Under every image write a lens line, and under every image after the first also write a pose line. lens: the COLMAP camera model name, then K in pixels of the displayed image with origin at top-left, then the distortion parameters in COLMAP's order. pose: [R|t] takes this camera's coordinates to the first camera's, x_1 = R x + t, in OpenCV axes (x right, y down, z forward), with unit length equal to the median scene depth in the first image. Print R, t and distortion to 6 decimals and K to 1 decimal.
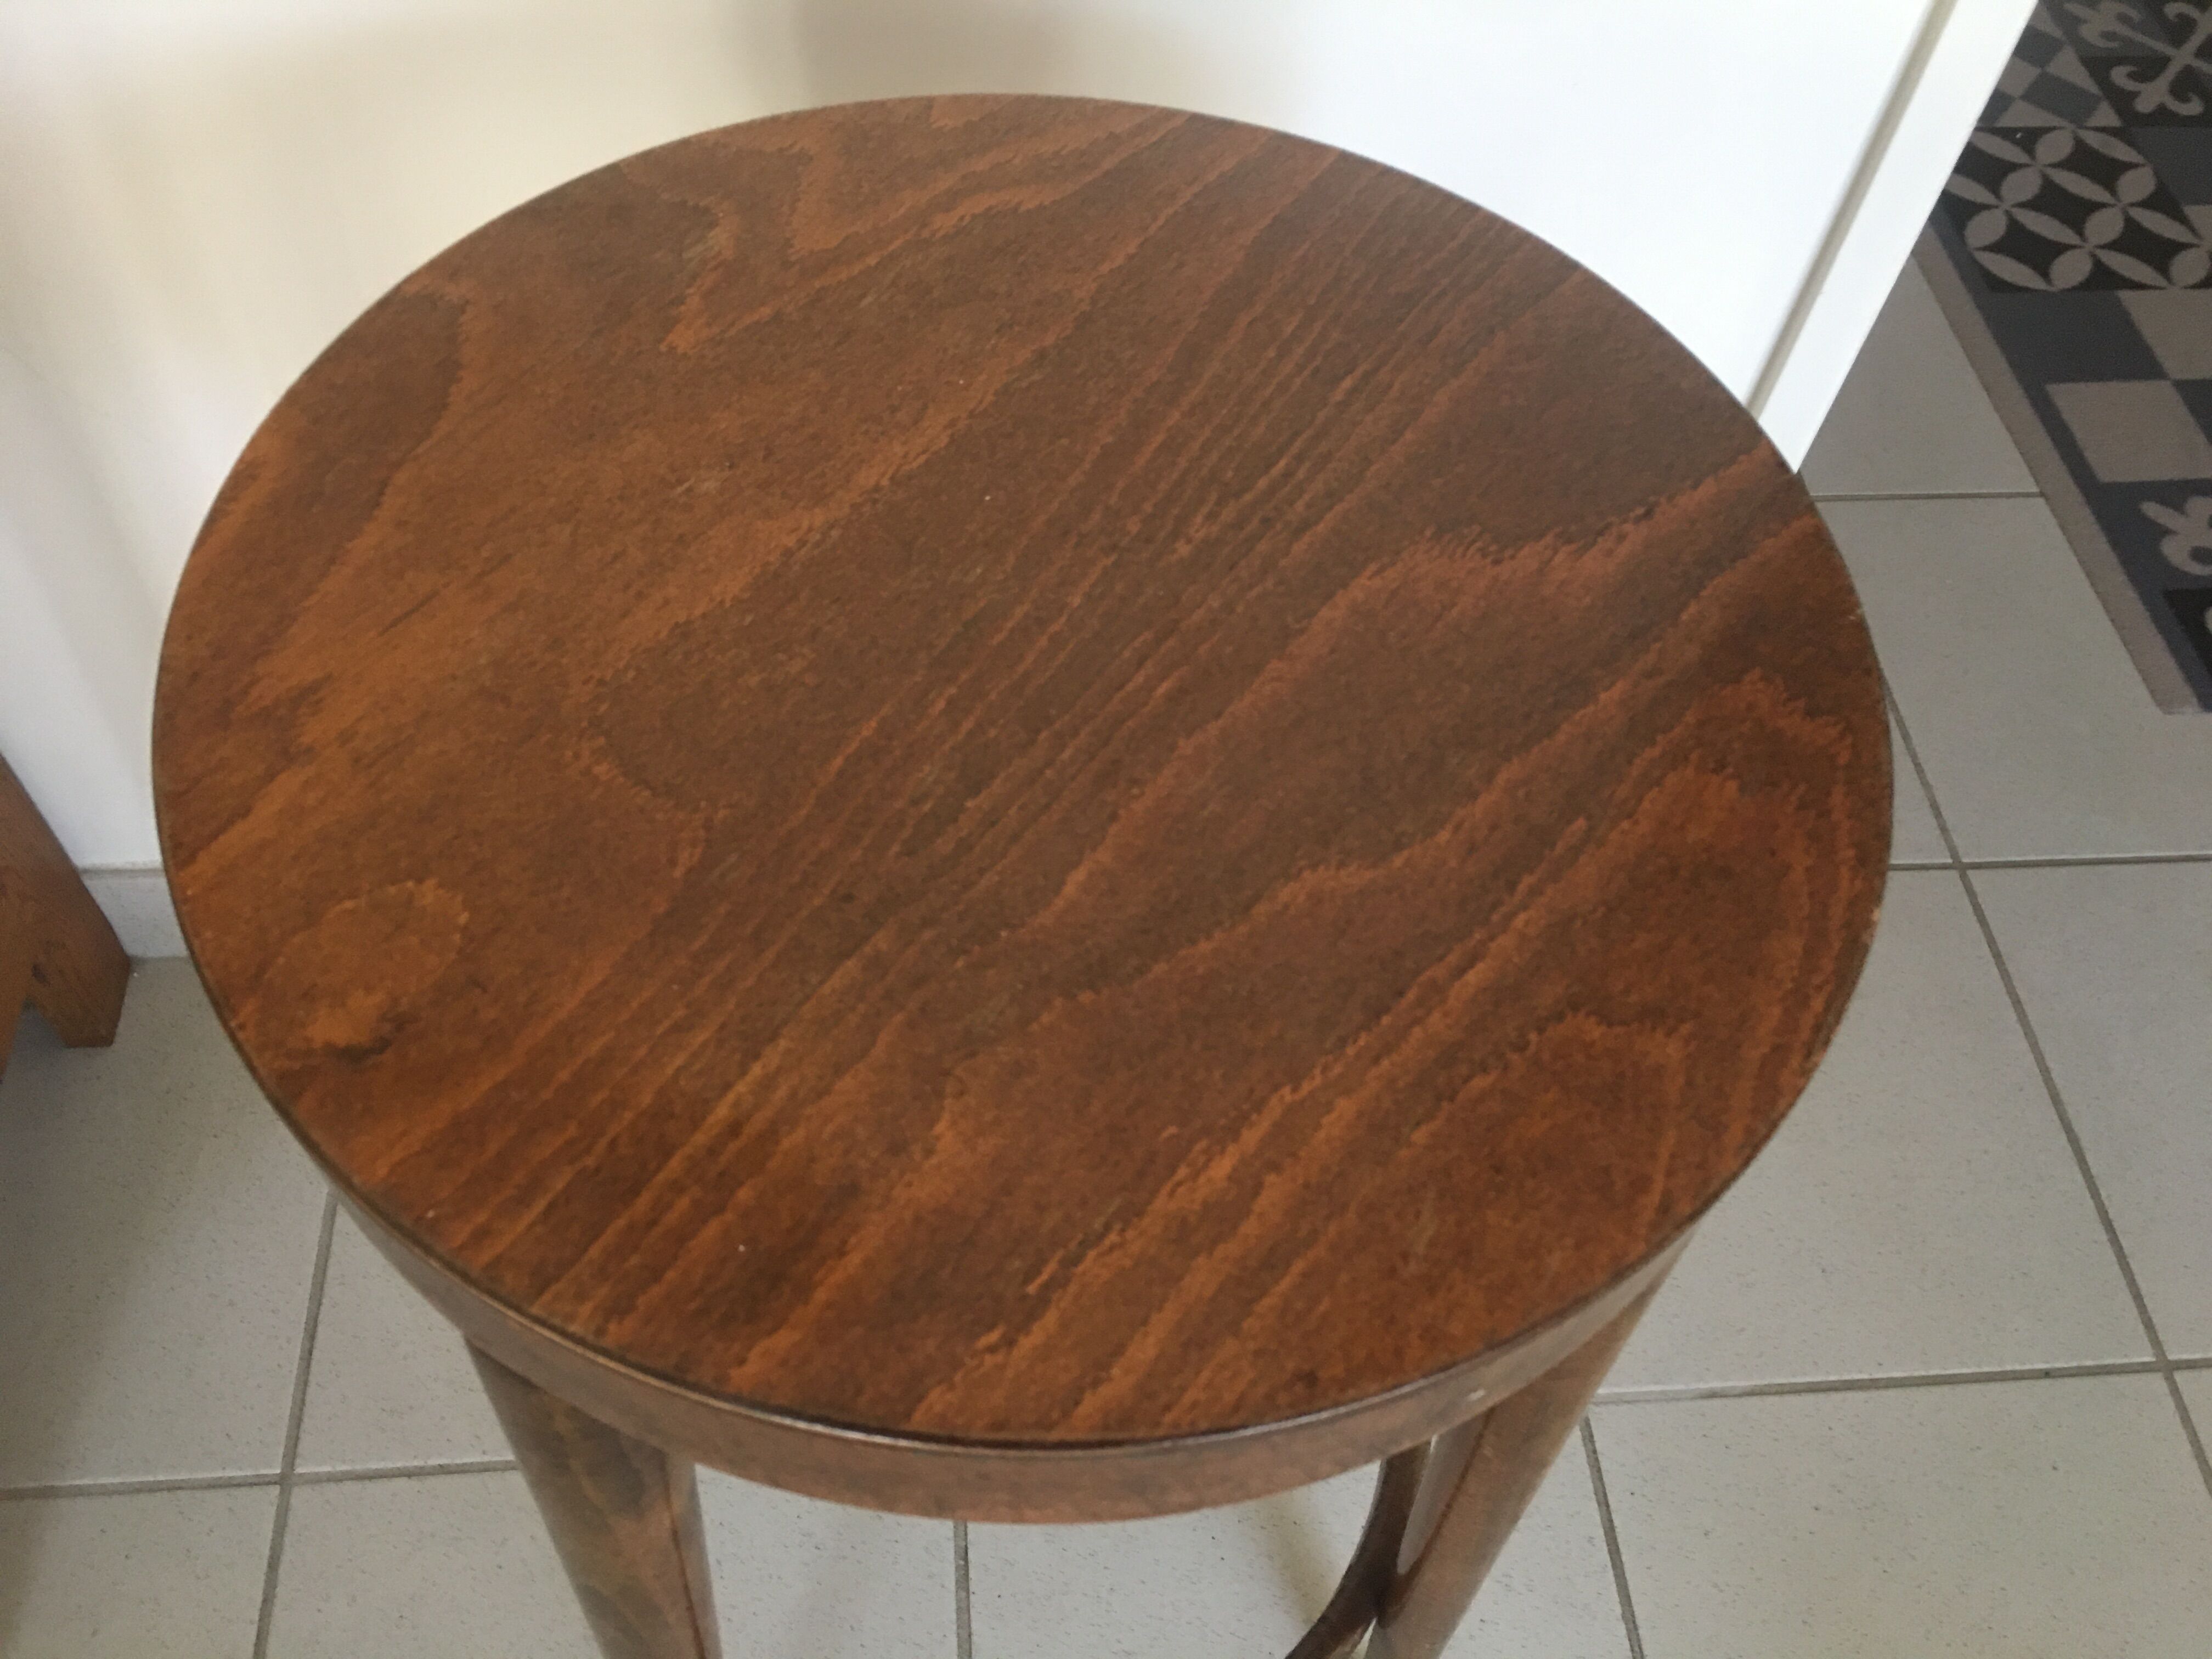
lens RADIAL K [[1883.9, 0, 1112.0], [0, 1883.9, 795.8], [0, 0, 1]] dist [0.067956, -0.102544]
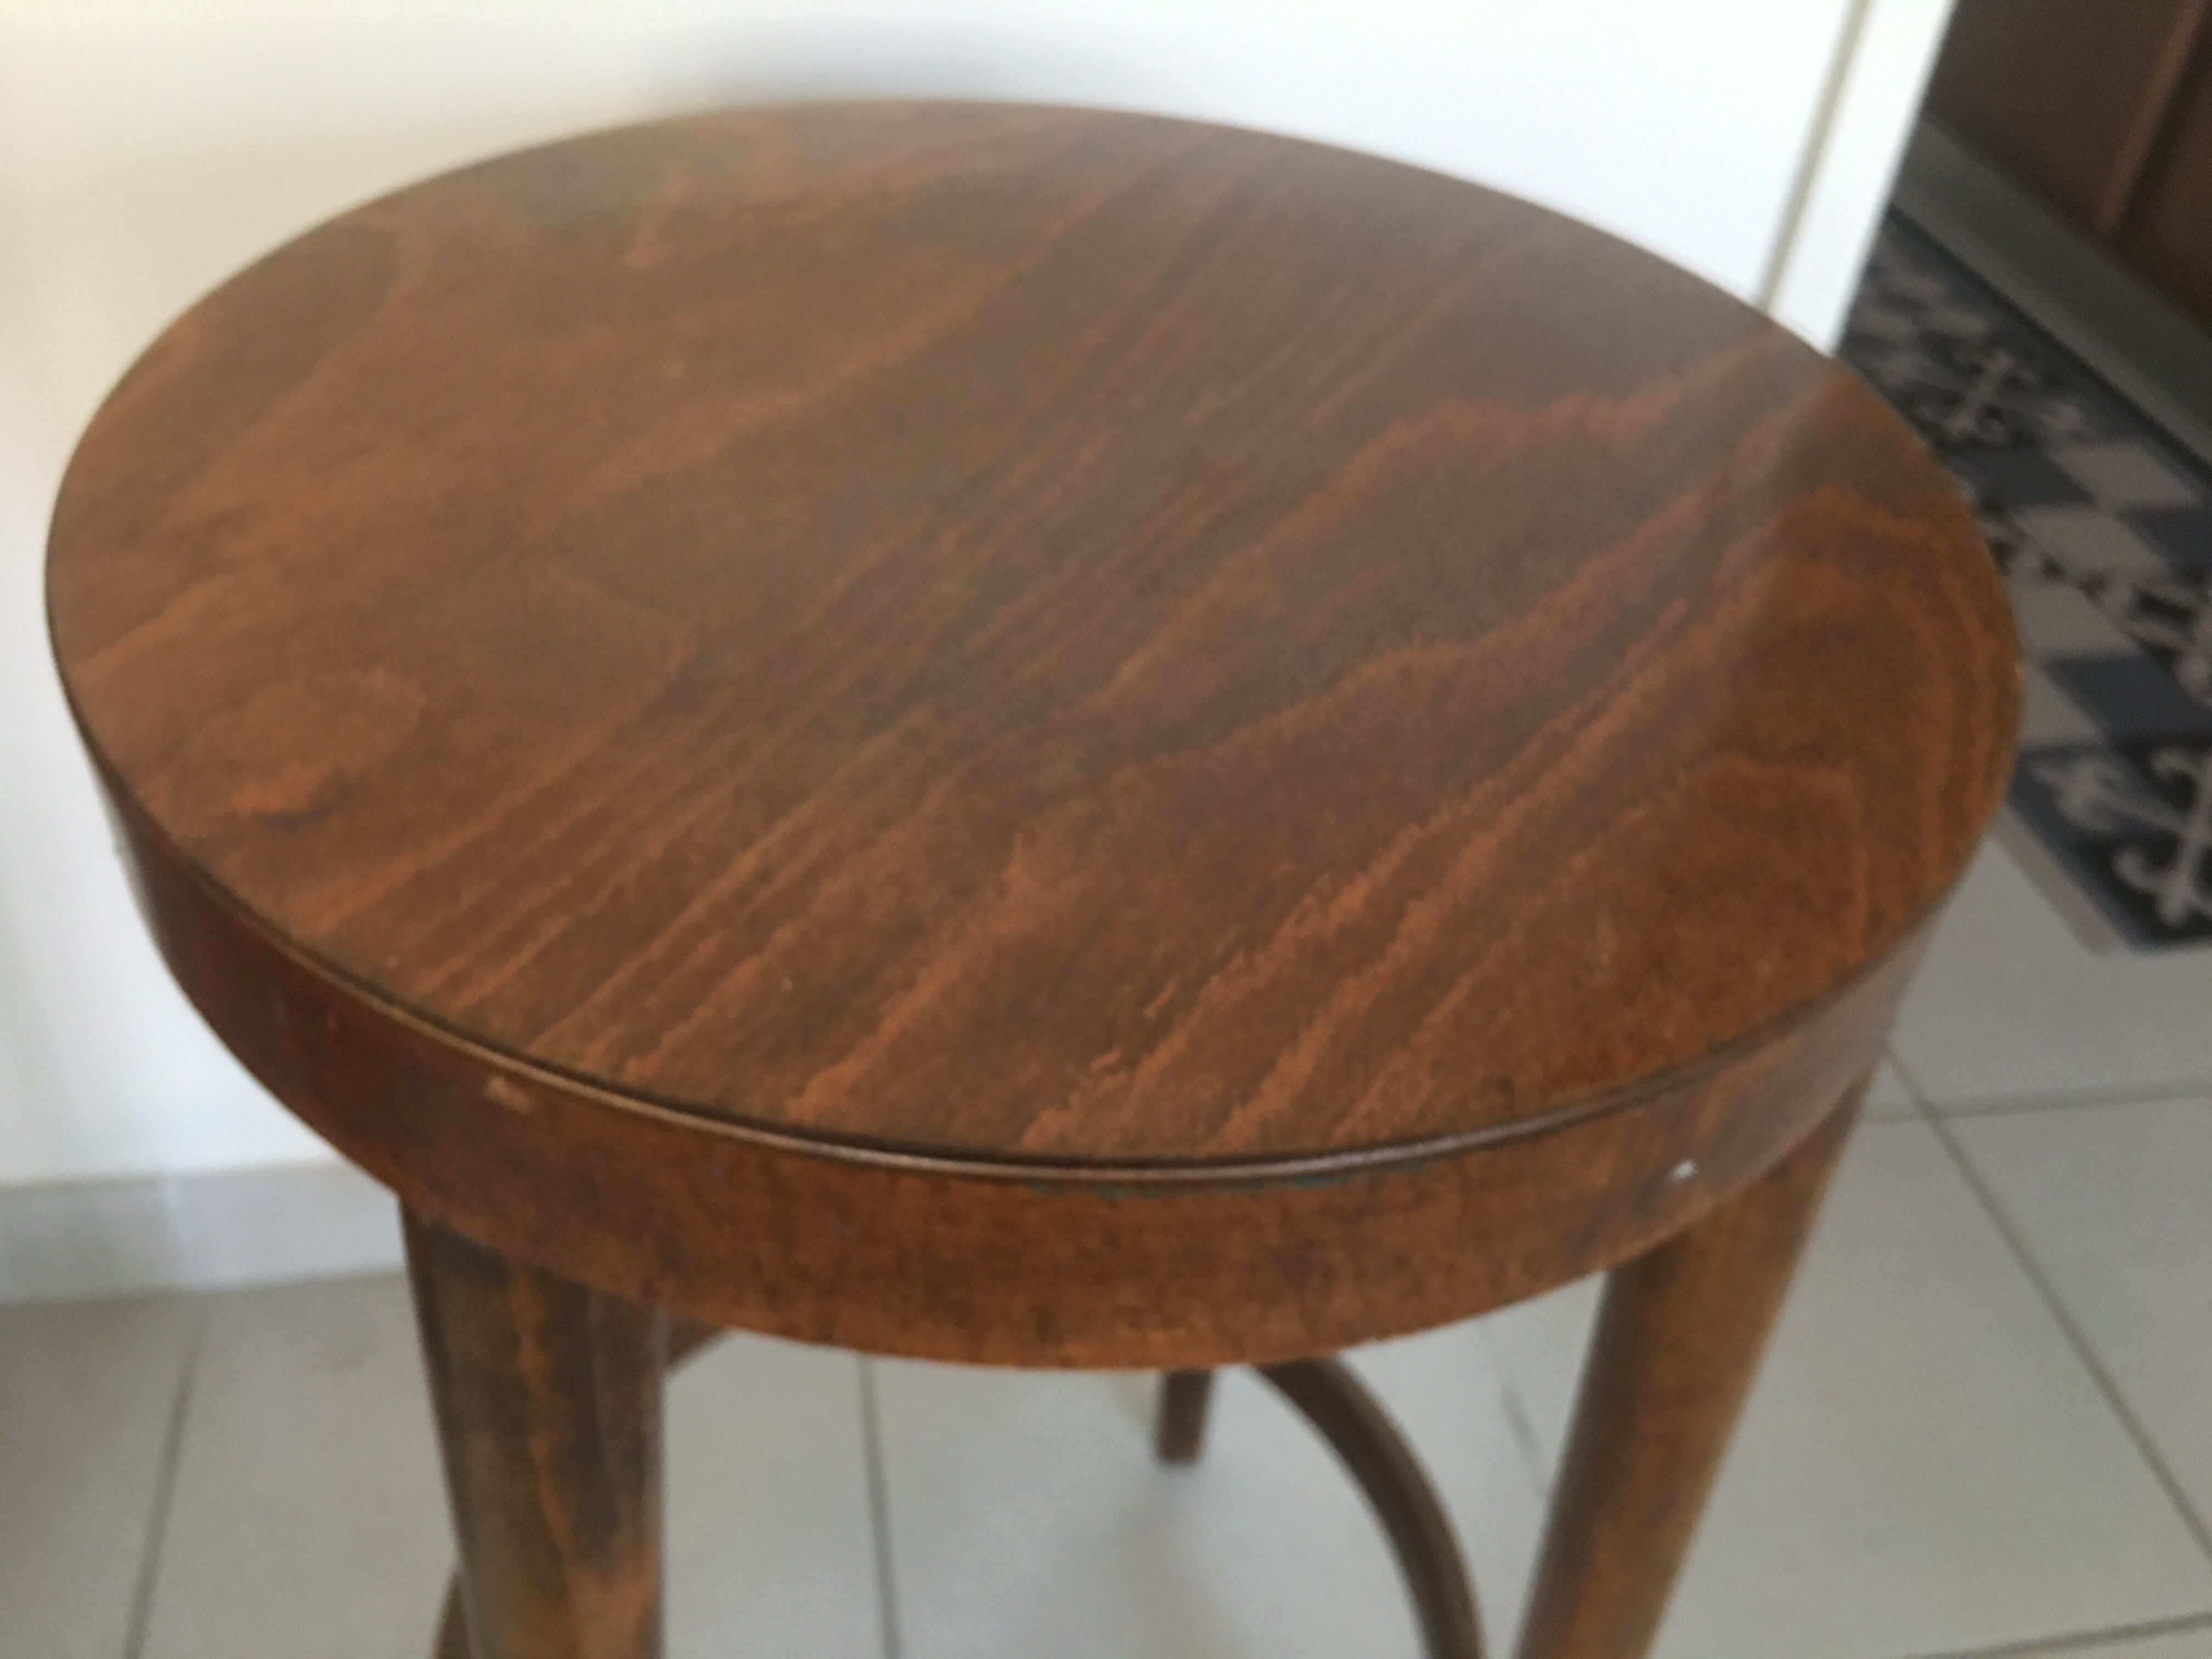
lens RADIAL K [[1943.4, 0, 1087.8], [0, 1943.4, 815.3], [0, 0, 1]] dist [0.046214, -0.069967]
pose [[0.996099, -0.049627, 0.072967, -0.107122], [0.065902, 0.968260, -0.241100, 0.323512], [-0.058686, 0.244968, 0.967753, 0.150485]]
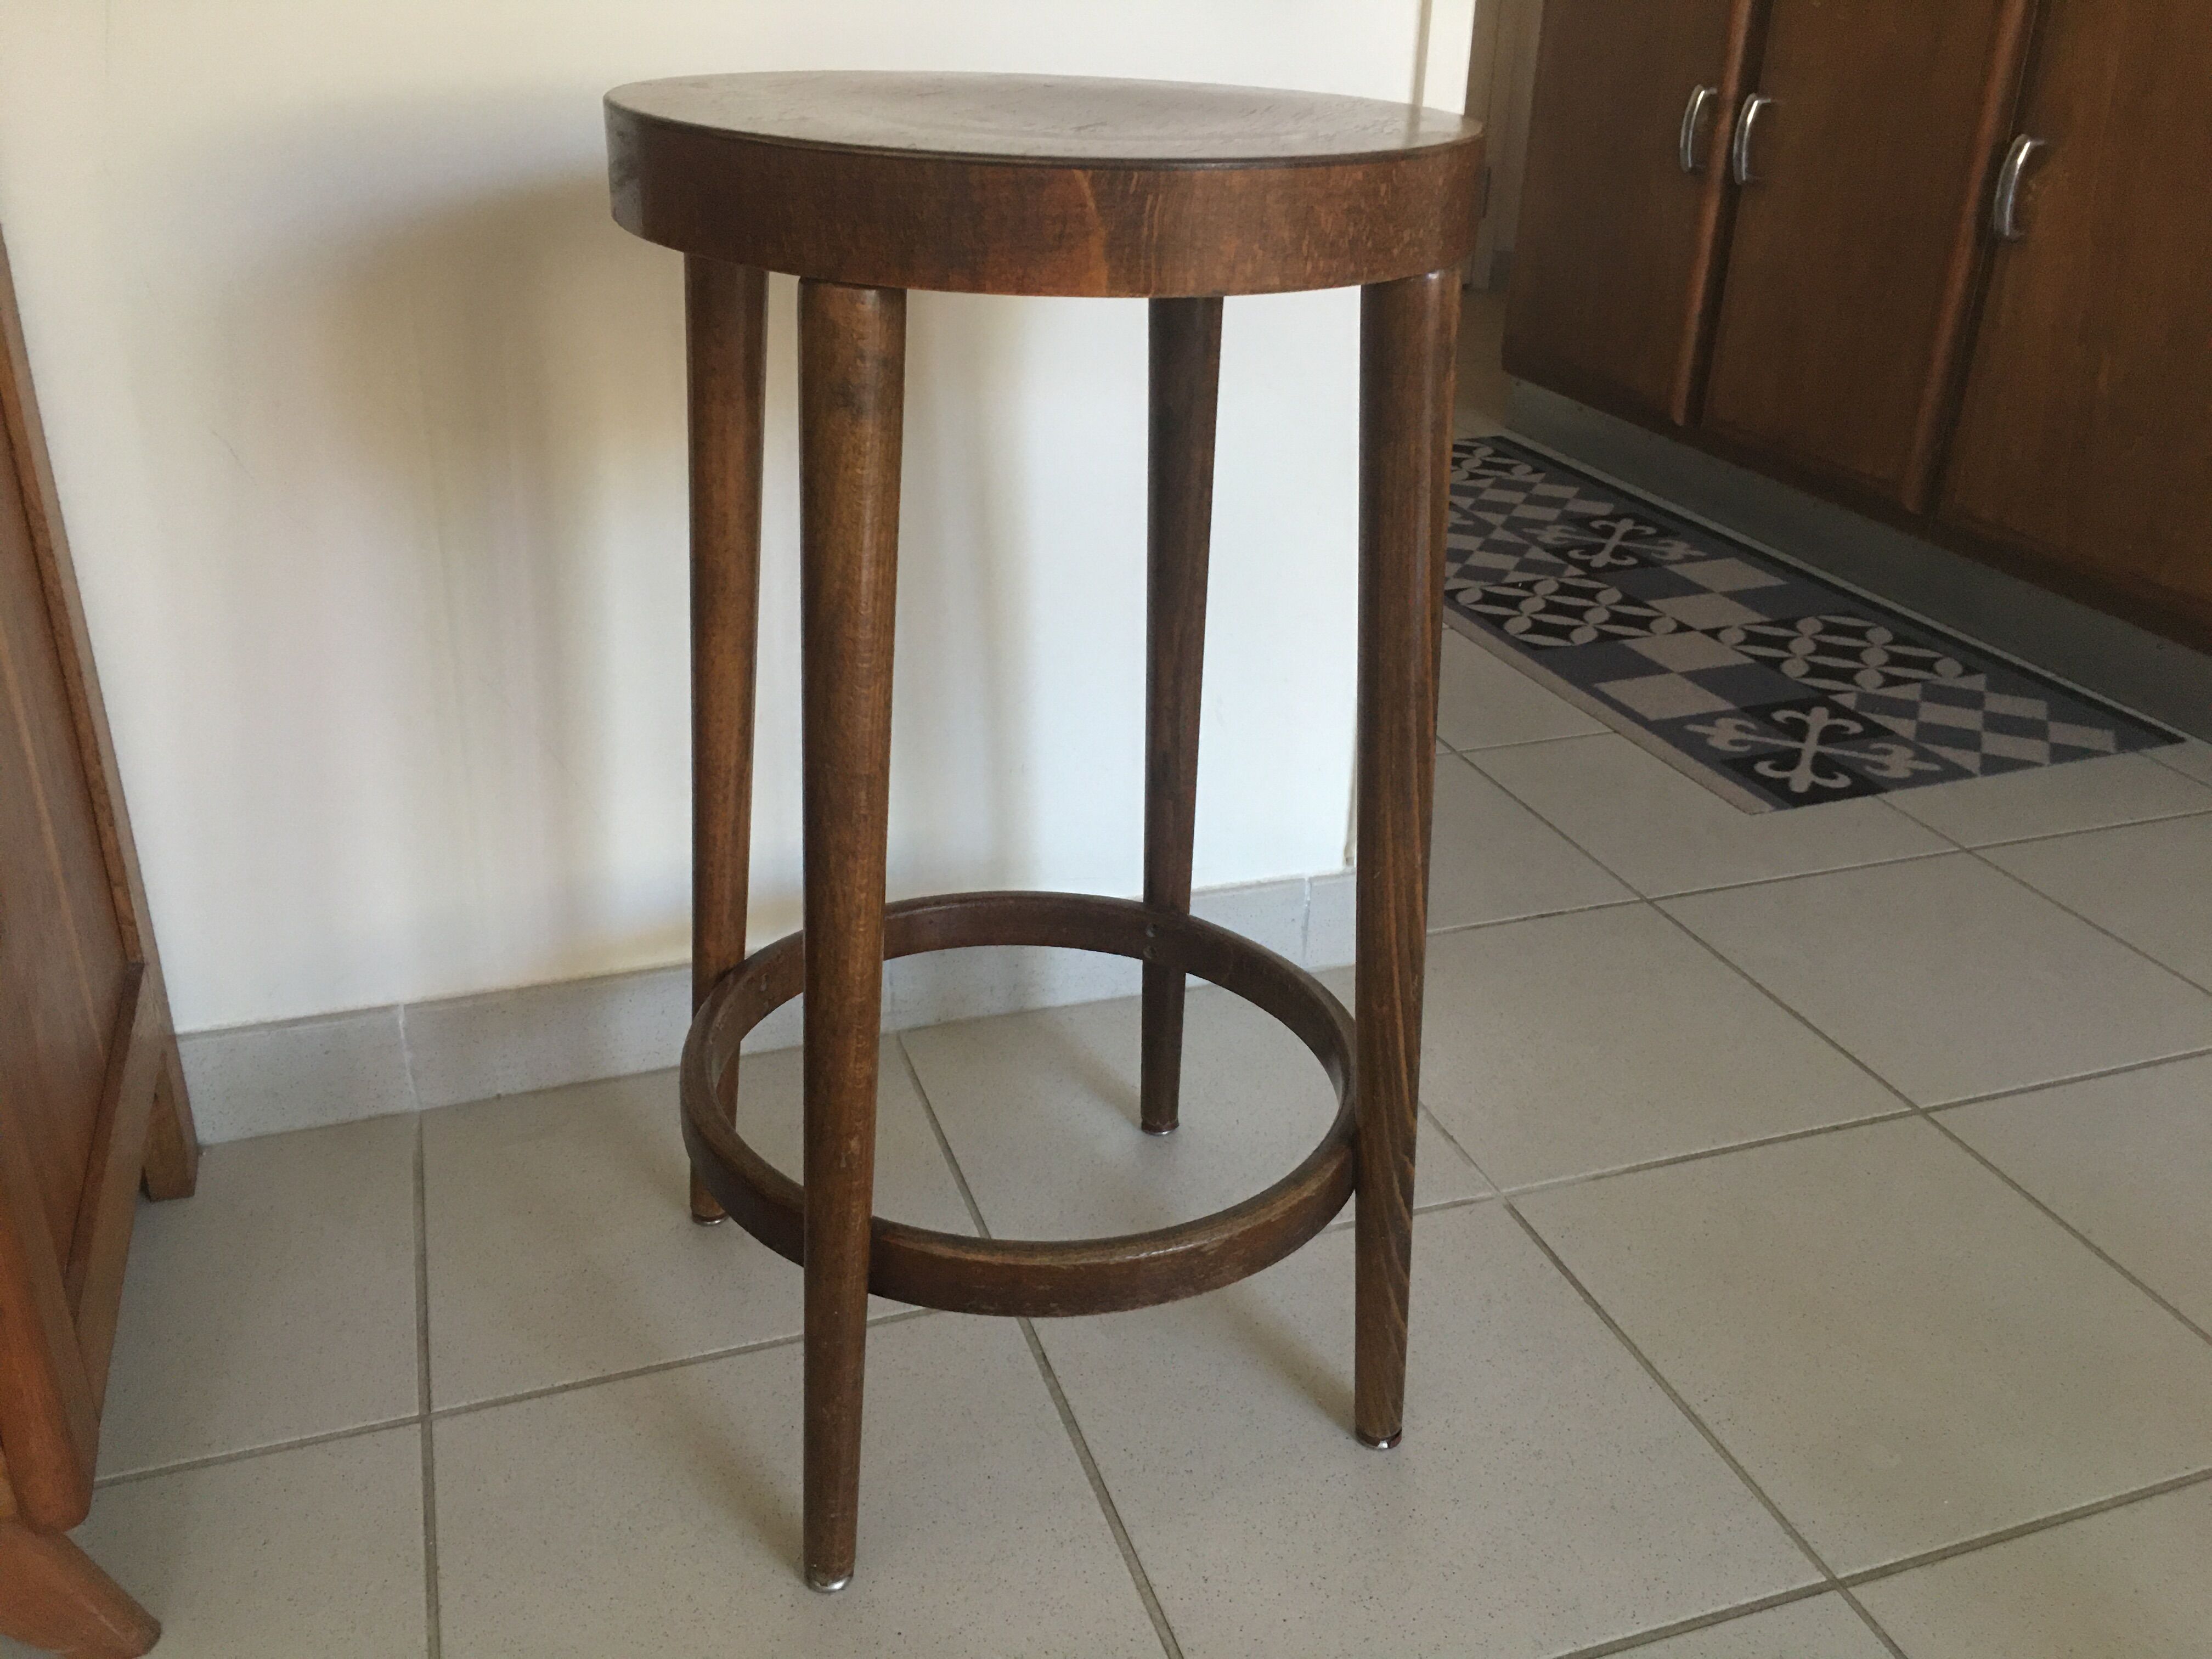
lens RADIAL K [[1883.9, 0, 1094.6], [0, 1883.9, 818.1], [0, 0, 1]] dist [0.067956, -0.102544]
pose [[0.968402, -0.152444, 0.197377, -0.540741], [0.227784, 0.862900, -0.451129, 1.552523], [-0.101545, 0.481834, 0.870359, -0.384864]]
